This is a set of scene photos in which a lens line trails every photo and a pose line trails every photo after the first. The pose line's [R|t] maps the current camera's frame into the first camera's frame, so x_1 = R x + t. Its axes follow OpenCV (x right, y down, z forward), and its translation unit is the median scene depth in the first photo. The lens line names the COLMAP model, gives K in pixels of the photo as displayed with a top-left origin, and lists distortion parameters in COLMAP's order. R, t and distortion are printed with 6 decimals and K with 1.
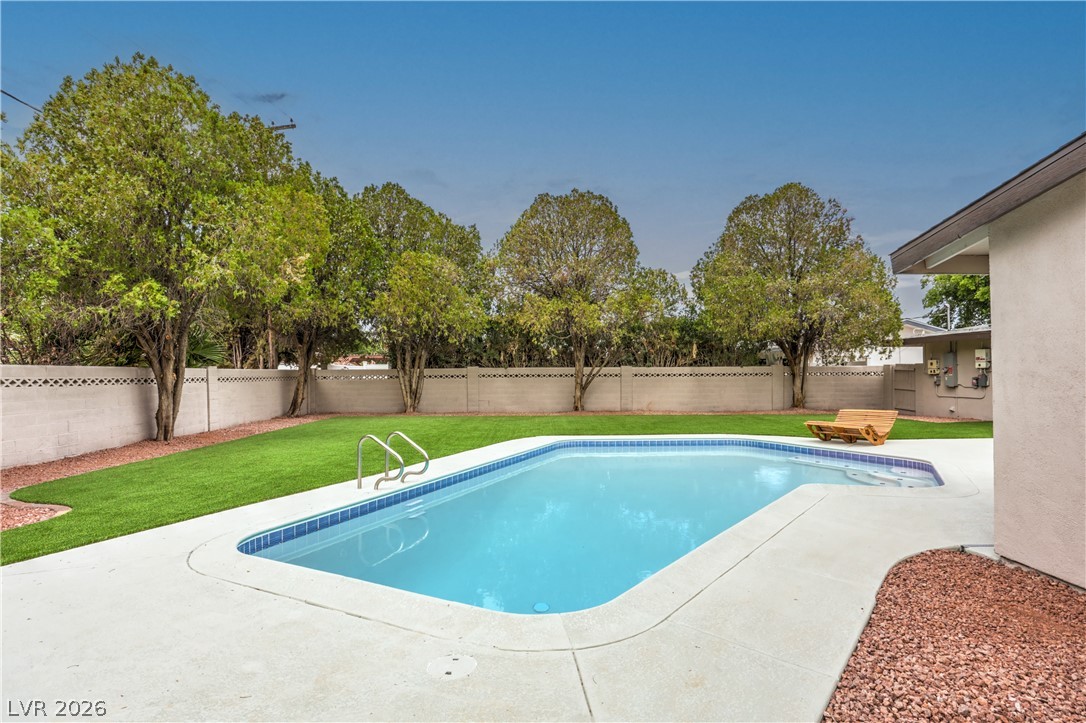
lens RADIAL K [[563.5, 0, 541.3], [0, 563.5, 368.4], [0, 0, 1]] dist [0.002982, -0.000914]
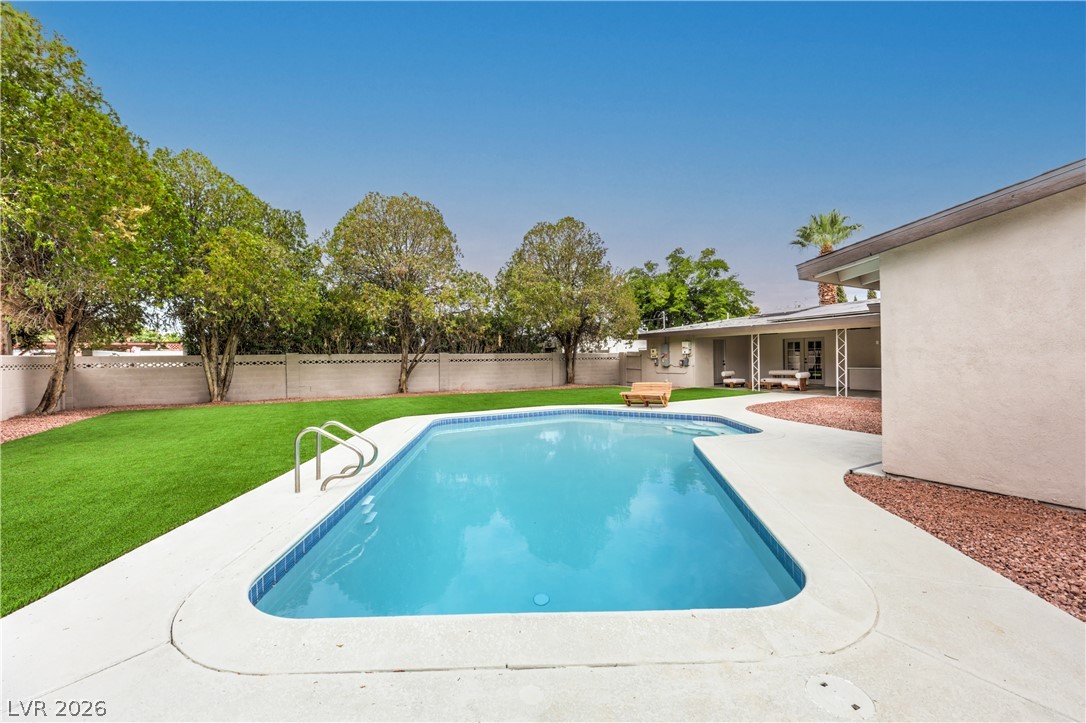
lens RADIAL K [[446.3, 0, 550.3], [0, 446.3, 360.4], [0, 0, 1]] dist [0.000357, -0.000224]
pose [[0.873144, -0.006254, 0.487423, -0.110803], [0.002768, 0.999965, 0.007871, 0.005075], [-0.487455, -0.005524, 0.873131, 0.085714]]
